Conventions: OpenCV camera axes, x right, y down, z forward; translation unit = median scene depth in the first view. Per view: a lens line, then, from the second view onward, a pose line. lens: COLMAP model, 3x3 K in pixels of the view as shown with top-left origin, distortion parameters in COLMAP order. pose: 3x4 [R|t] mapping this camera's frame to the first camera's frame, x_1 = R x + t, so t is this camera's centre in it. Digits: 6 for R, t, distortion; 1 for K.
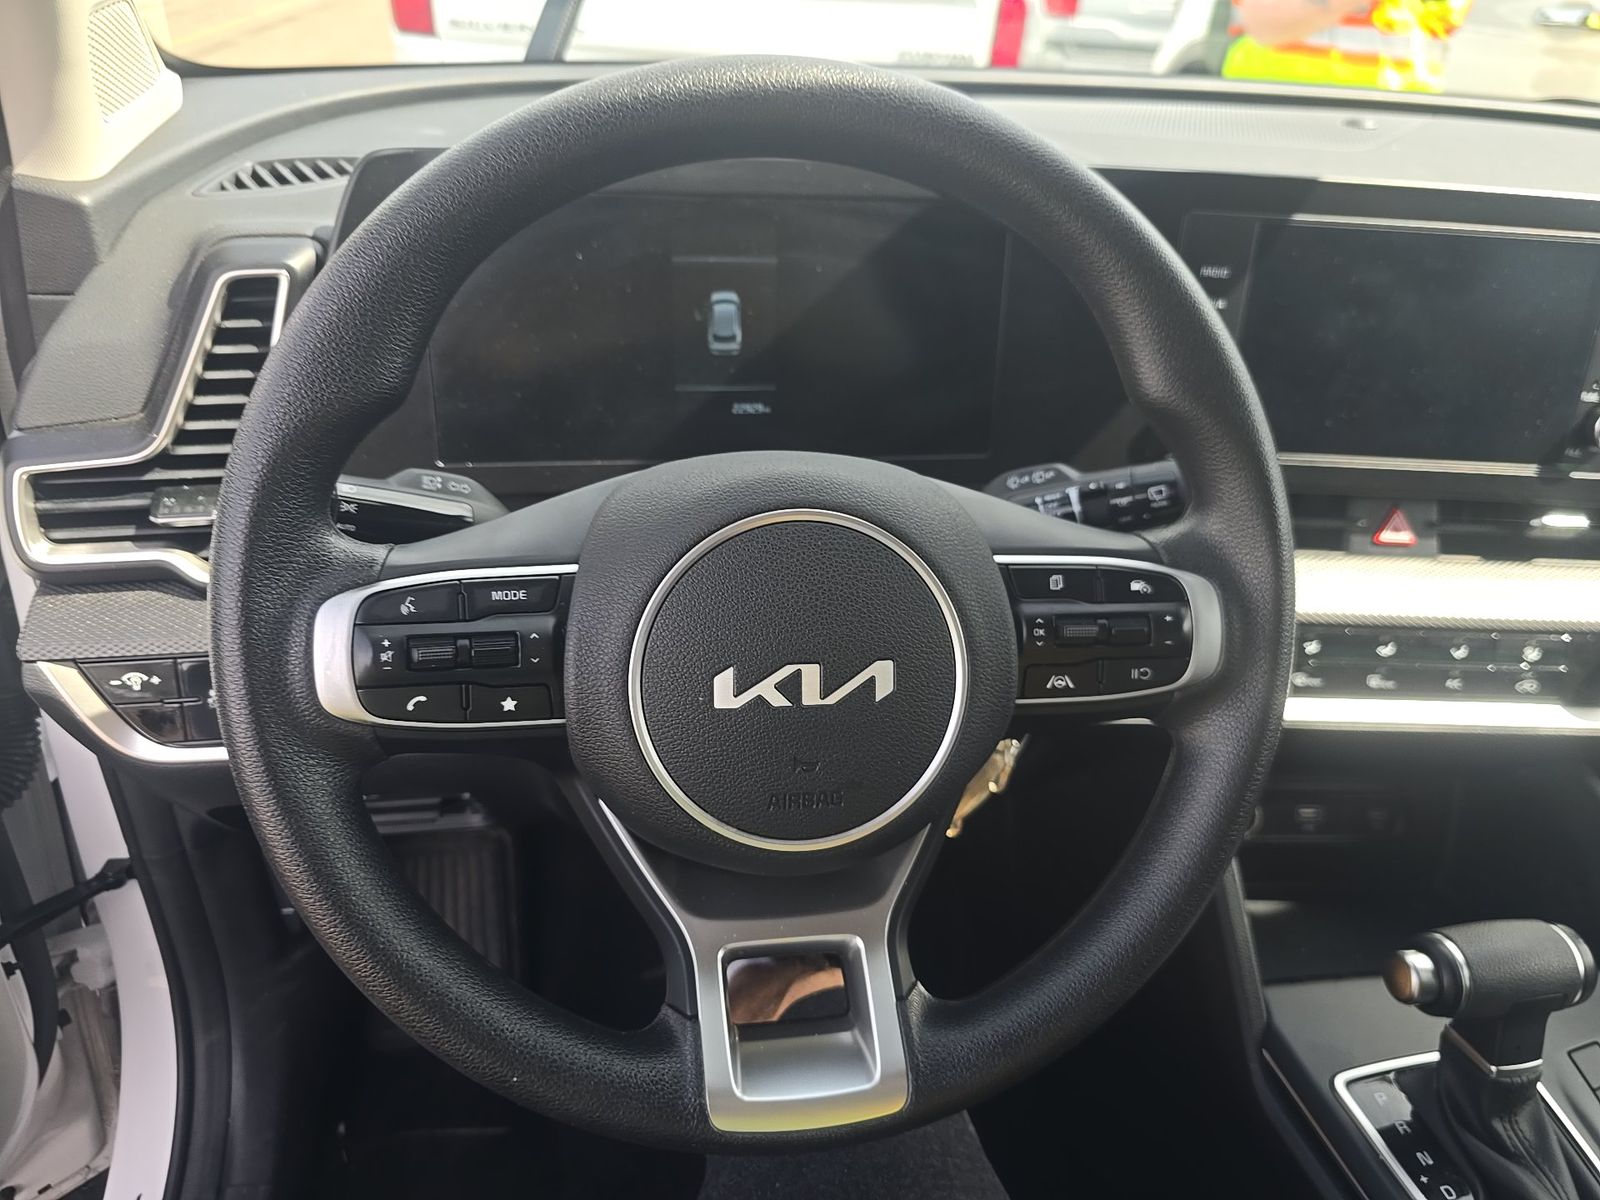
lens RADIAL K [[1103.5, 0, 799.8], [0, 1103.5, 623.4], [0, 0, 1]] dist [0.037051, -0.035011]
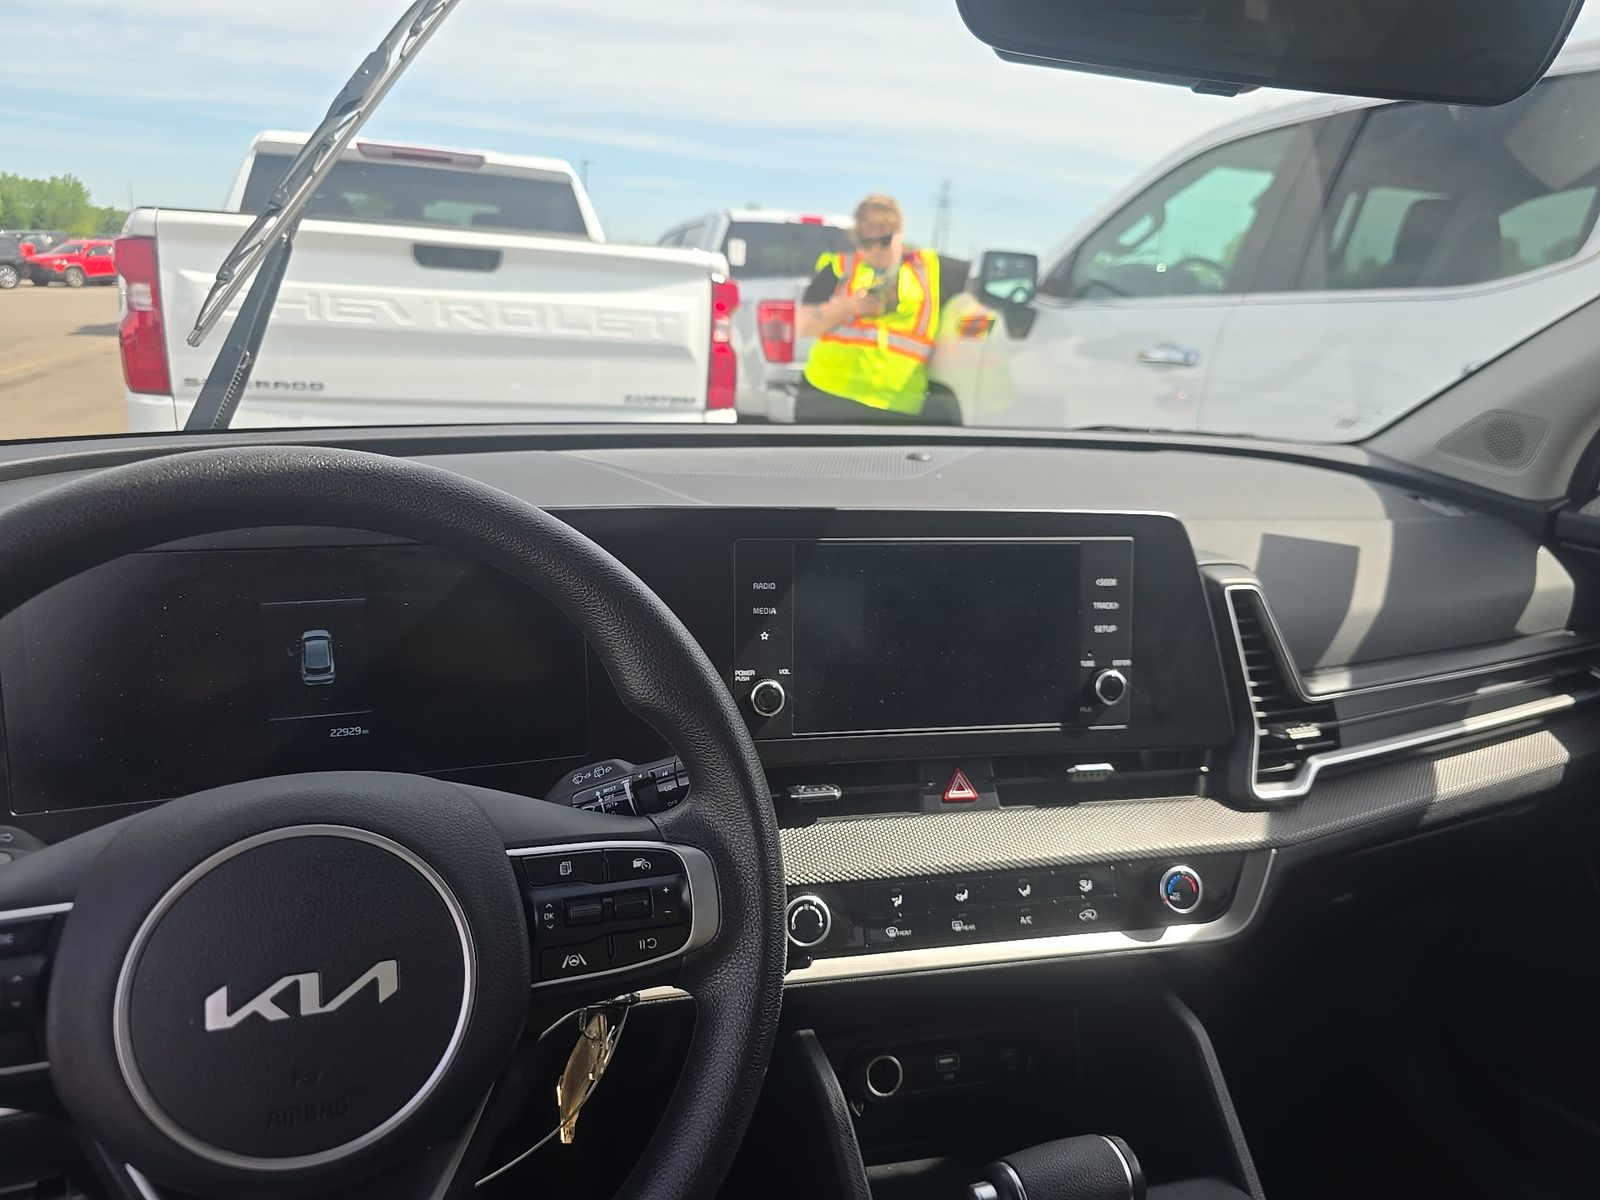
lens RADIAL K [[1103.5, 0, 799.8], [0, 1103.5, 623.4], [0, 0, 1]] dist [0.037051, -0.035011]
pose [[0.980919, -0.067883, 0.182178, 0.276340], [0.113235, 0.961201, -0.251538, 0.032973], [-0.158034, 0.267367, 0.950547, -0.162286]]
